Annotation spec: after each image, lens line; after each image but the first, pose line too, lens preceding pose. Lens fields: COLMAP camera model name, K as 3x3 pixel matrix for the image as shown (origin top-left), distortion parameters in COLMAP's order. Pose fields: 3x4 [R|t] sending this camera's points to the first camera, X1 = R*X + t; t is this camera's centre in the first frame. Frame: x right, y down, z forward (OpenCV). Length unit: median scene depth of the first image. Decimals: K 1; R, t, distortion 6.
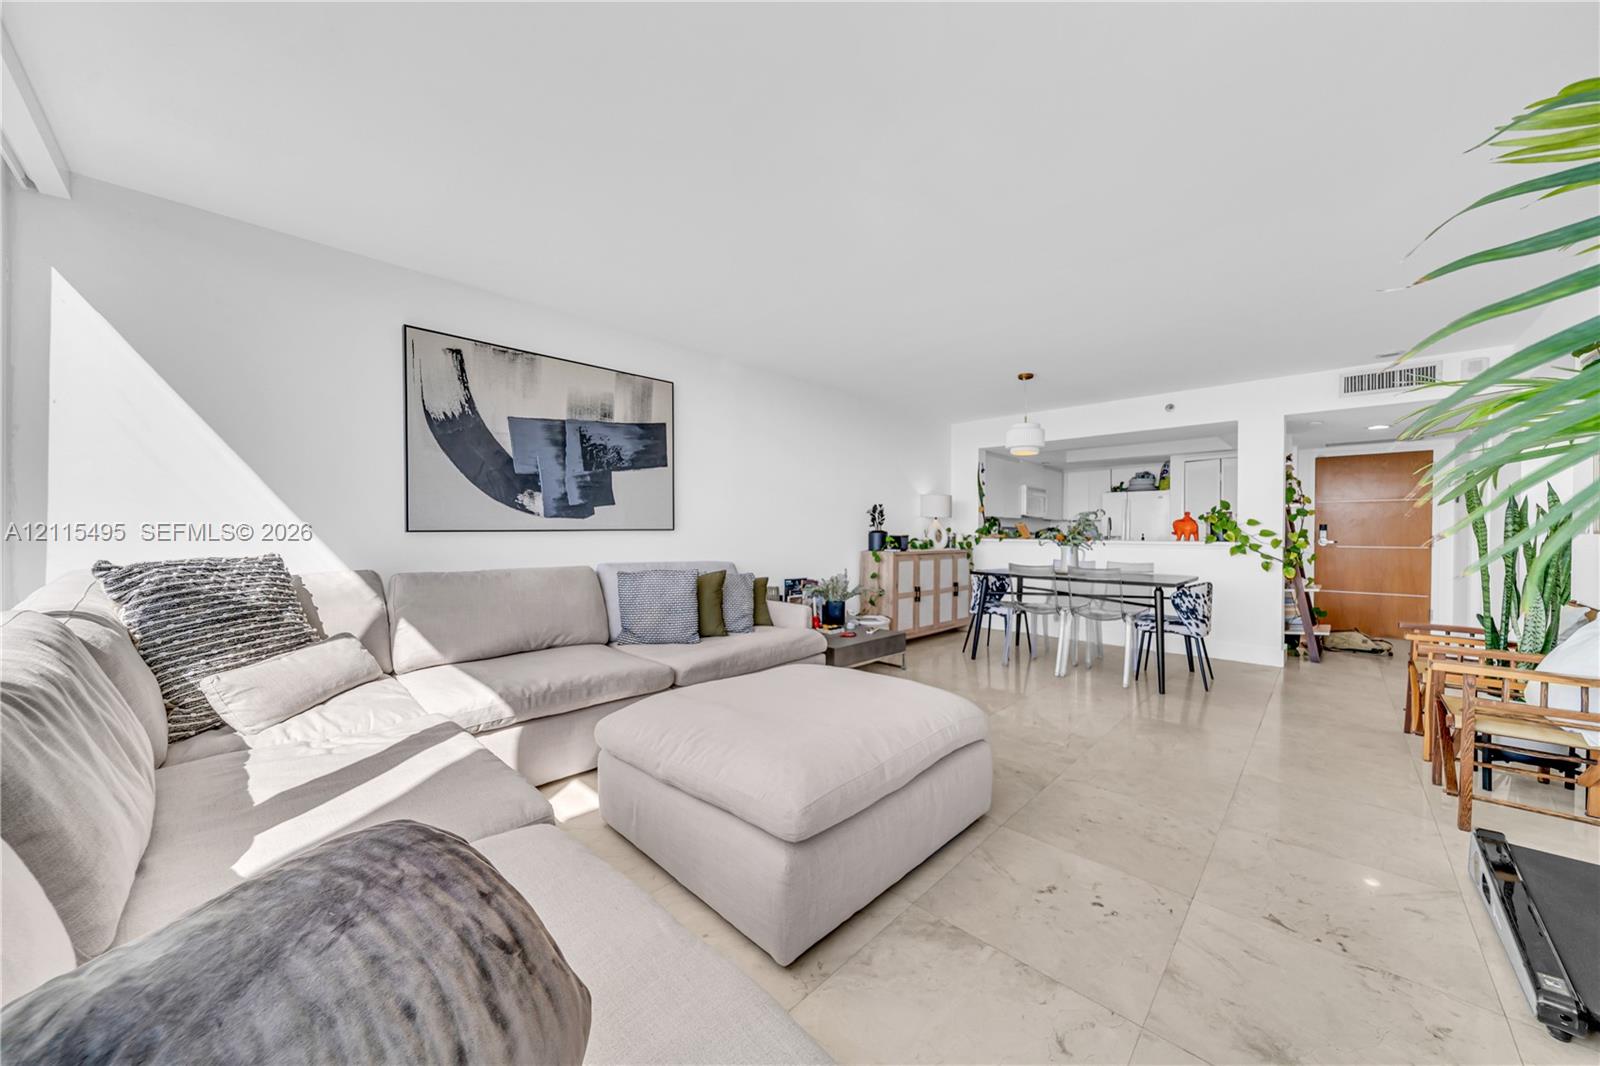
lens RADIAL K [[558.4, 0, 810.7], [0, 558.4, 535.9], [0, 0, 1]] dist [-0.003528, -0.000200]
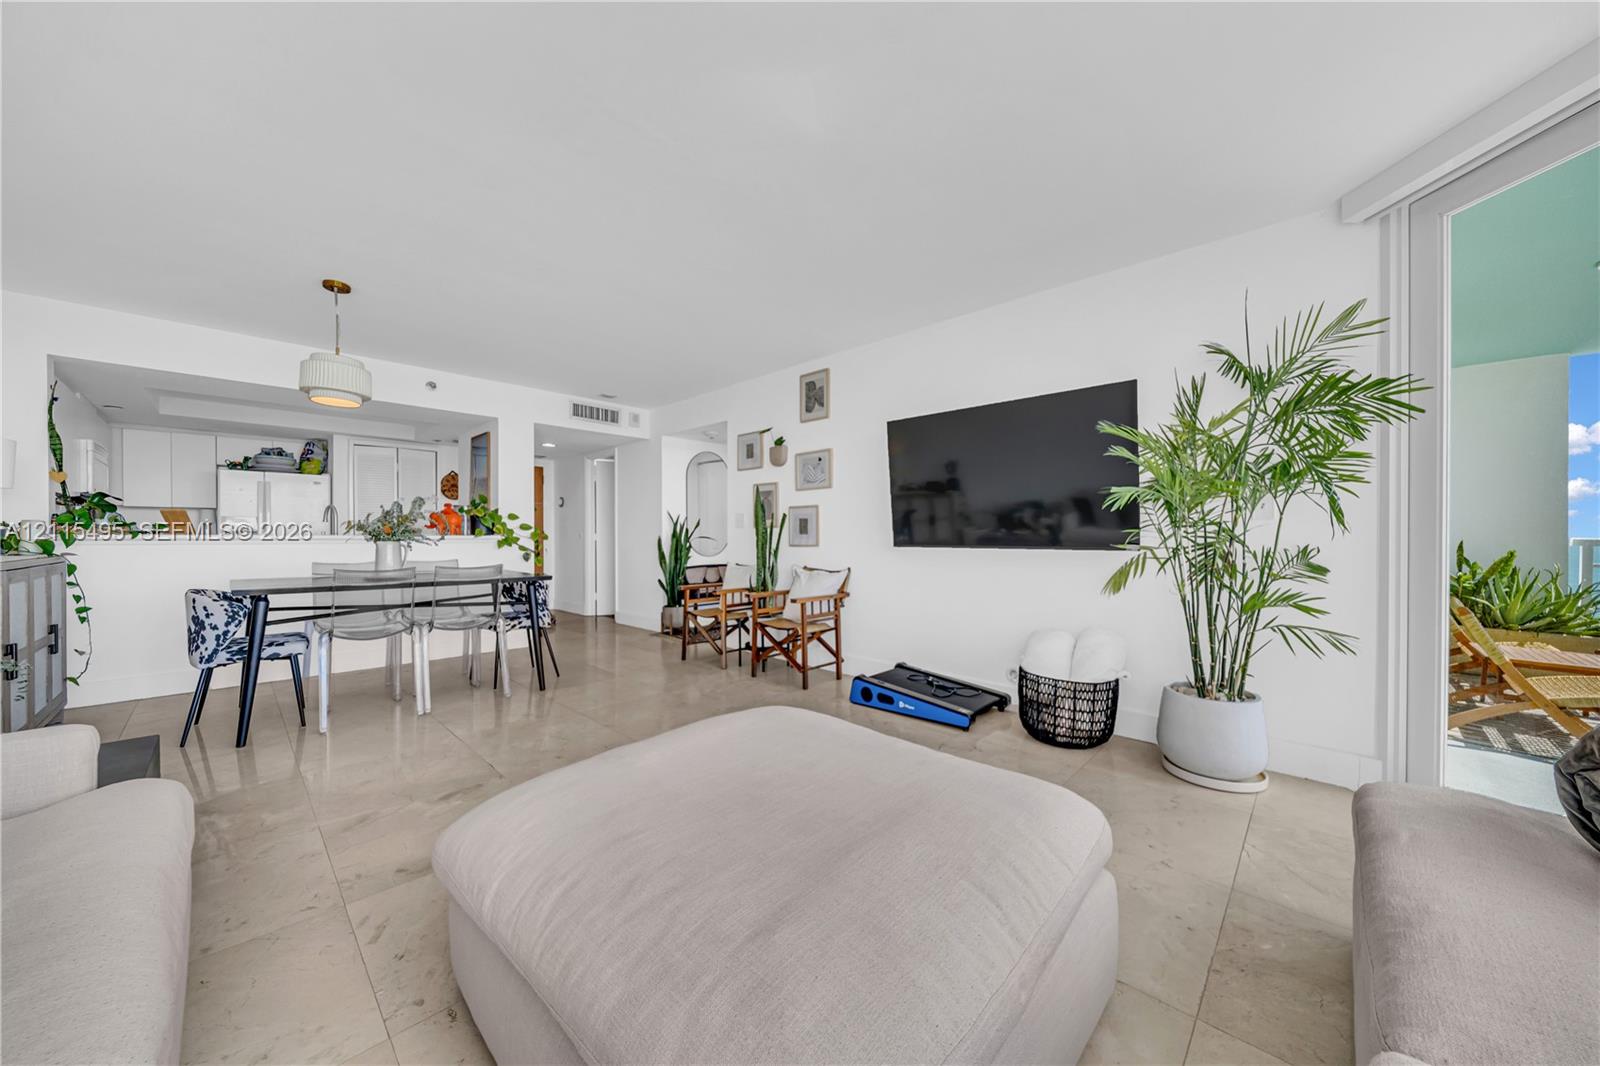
lens RADIAL K [[558.4, 0, 810.7], [0, 558.4, 535.9], [0, 0, 1]] dist [-0.003528, -0.000200]
pose [[-0.006324, -0.006938, 0.999956, -0.261422], [0.005357, 0.999961, 0.006972, 0.007540], [-0.999966, 0.005400, -0.006286, 0.408202]]
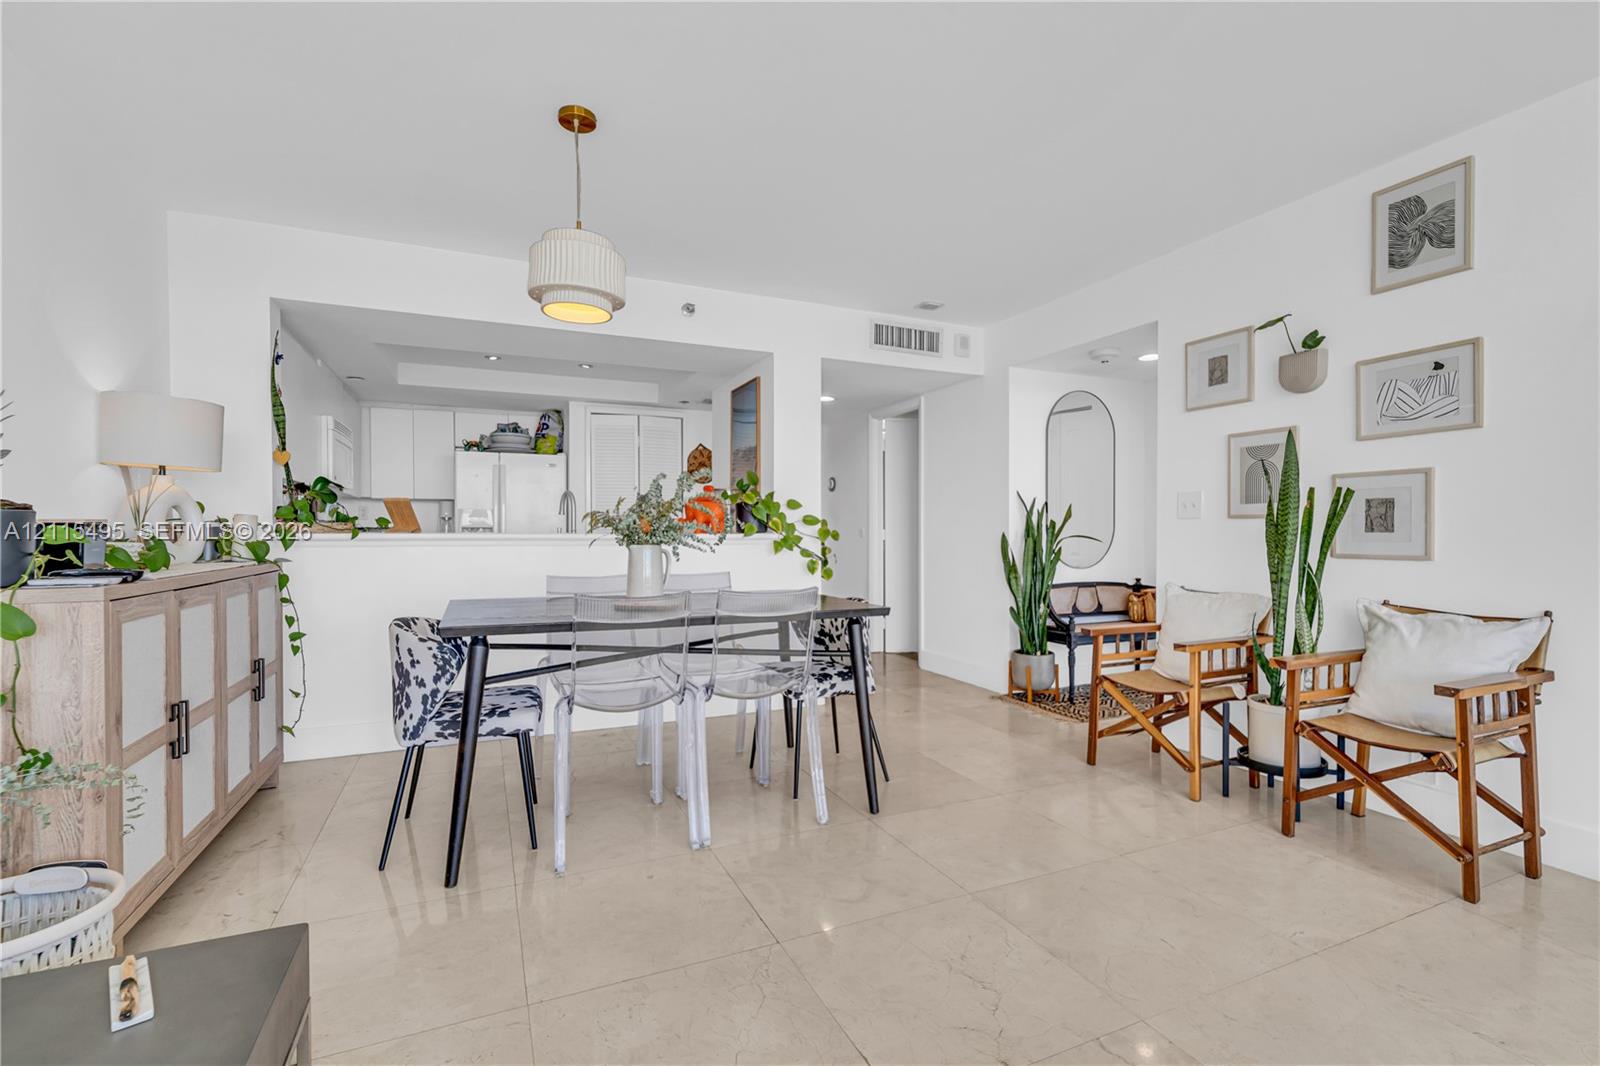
lens RADIAL K [[726.9, 0, 807.0], [0, 726.9, 532.8], [0, 0, 1]] dist [0.003199, 0.000106]
pose [[0.373710, -0.009327, 0.927499, -0.035220], [0.007497, 0.999947, 0.007035, 0.004451], [-0.927515, 0.004324, 0.373760, 0.605450]]
